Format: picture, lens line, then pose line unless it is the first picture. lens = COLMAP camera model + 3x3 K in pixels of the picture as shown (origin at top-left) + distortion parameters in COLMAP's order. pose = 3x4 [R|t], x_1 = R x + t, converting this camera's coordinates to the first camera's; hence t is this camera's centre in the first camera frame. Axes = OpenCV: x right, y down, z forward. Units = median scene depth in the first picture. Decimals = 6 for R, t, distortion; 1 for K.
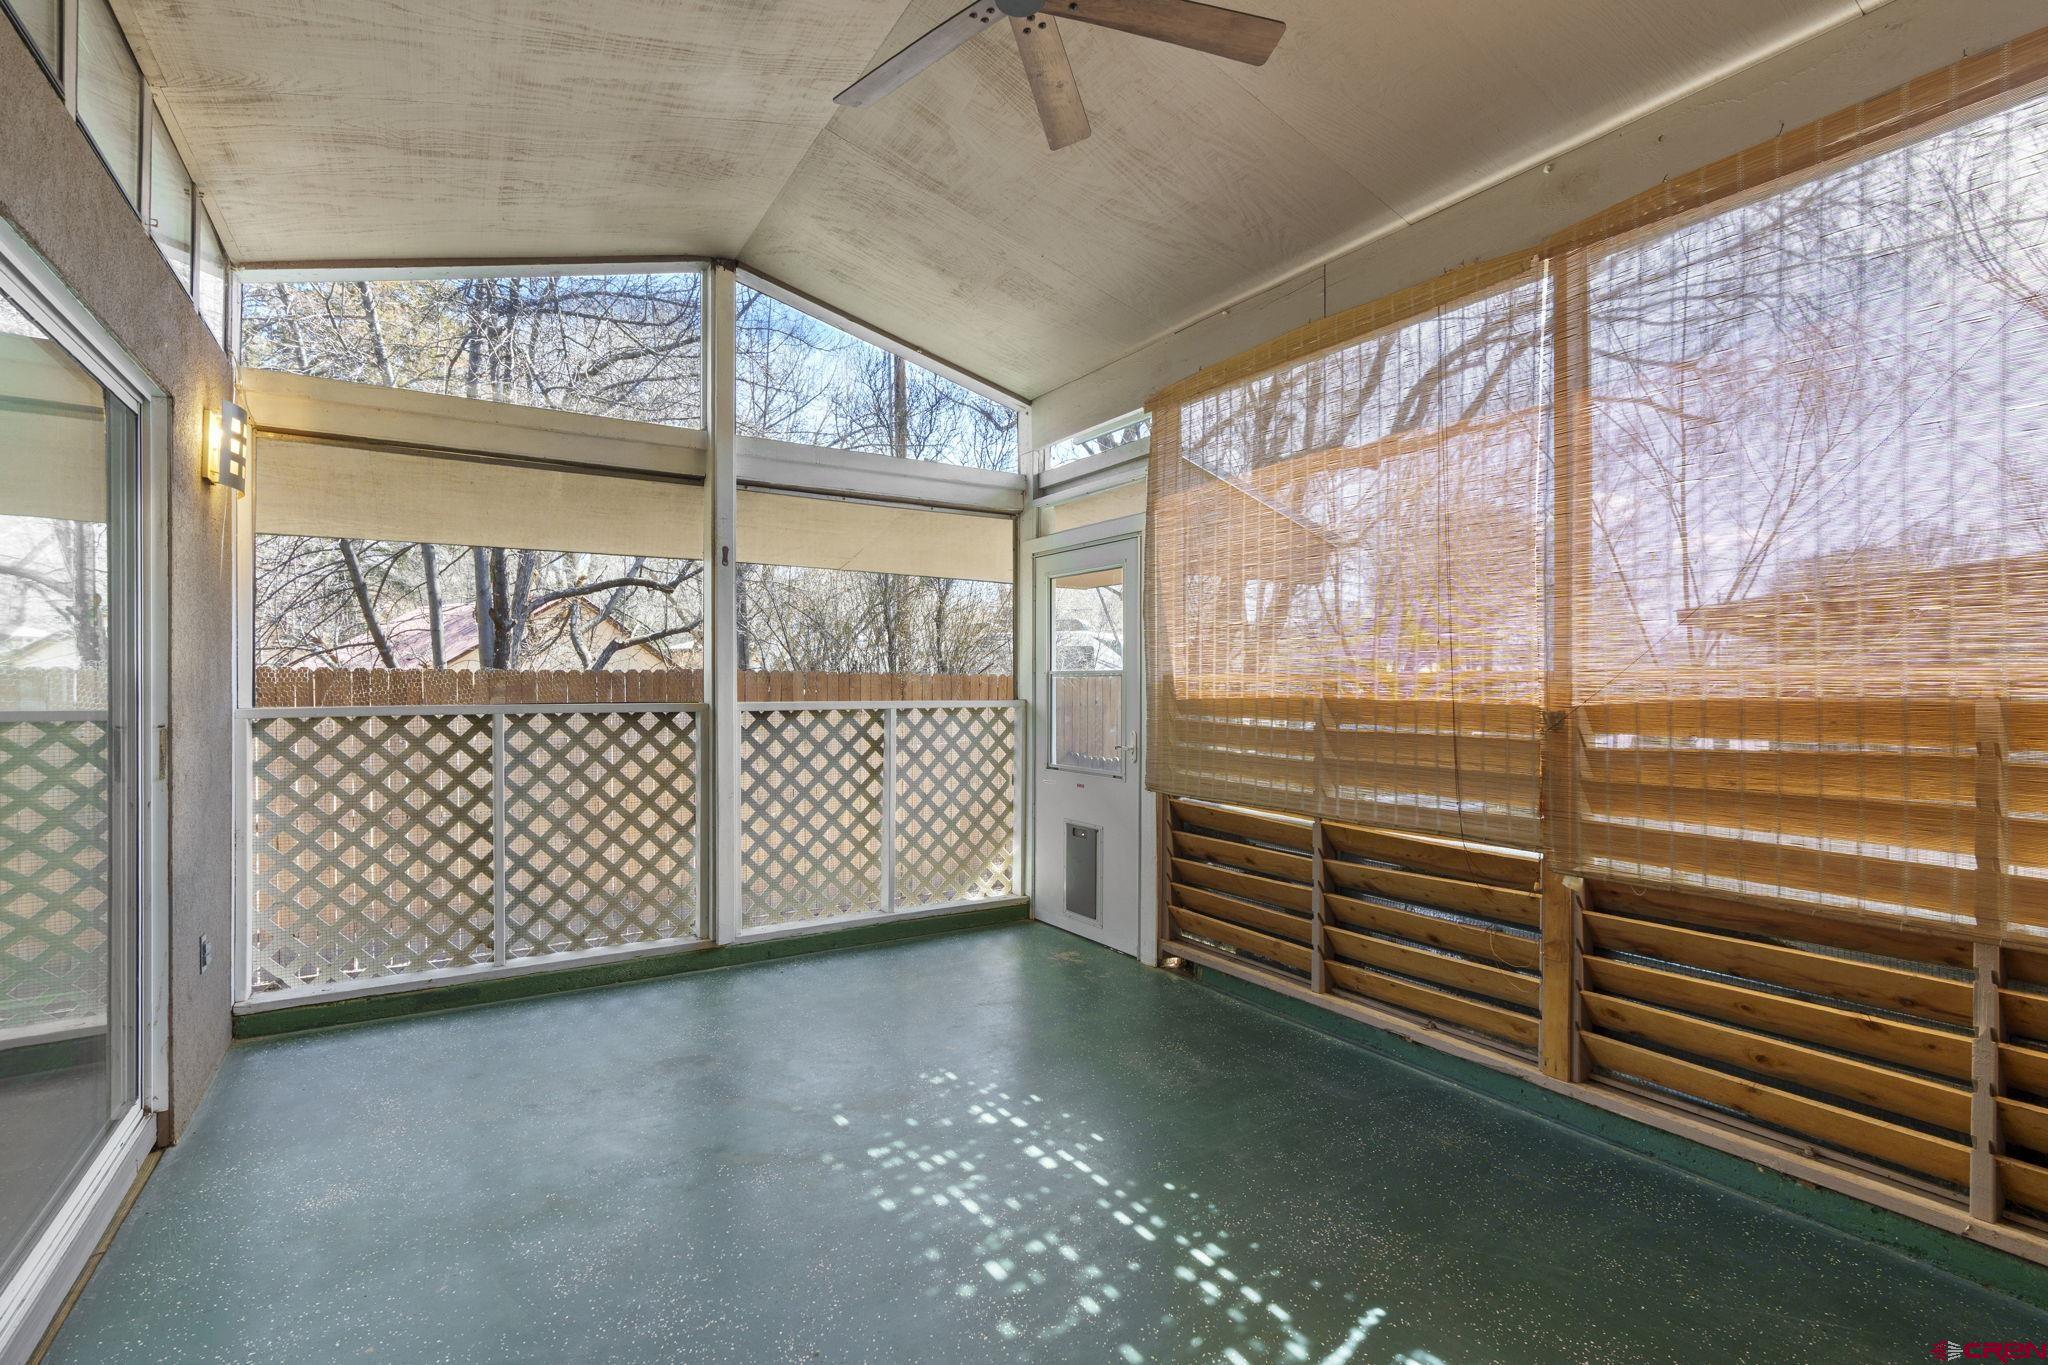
lens RADIAL K [[931.3, 0, 1019.4], [0, 931.3, 684.1], [0, 0, 1]] dist [-0.004495, -0.000206]
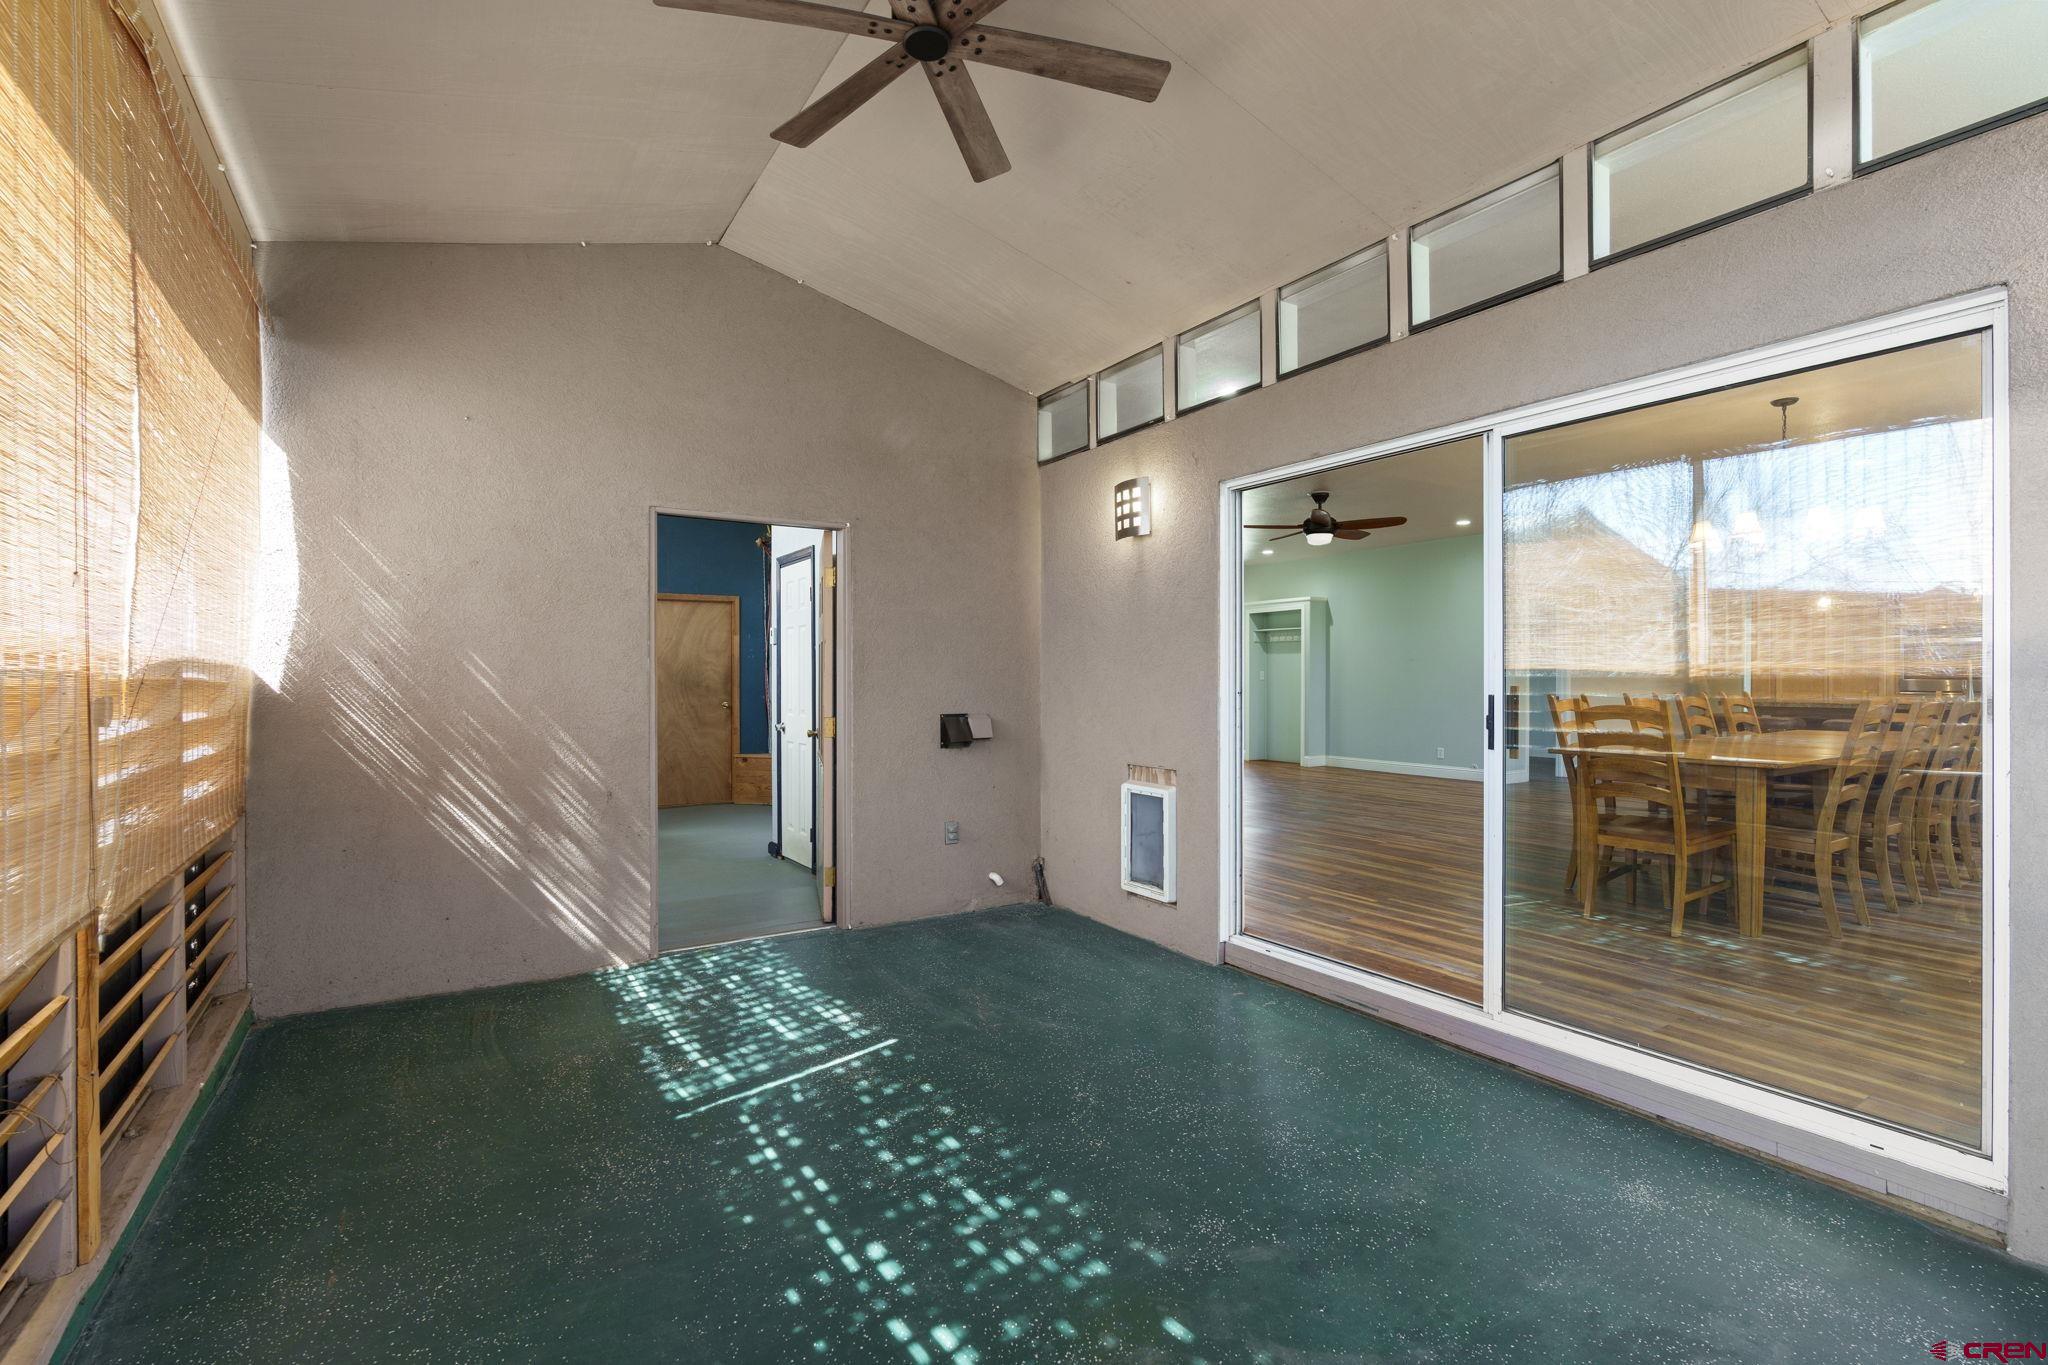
lens RADIAL K [[931.3, 0, 1019.4], [0, 931.3, 684.1], [0, 0, 1]] dist [-0.004495, -0.000206]
pose [[-0.999964, -0.007970, -0.002955, -0.092509], [-0.007982, 0.999959, 0.004164, 0.027885], [0.002921, 0.004188, -0.999987, 1.942297]]
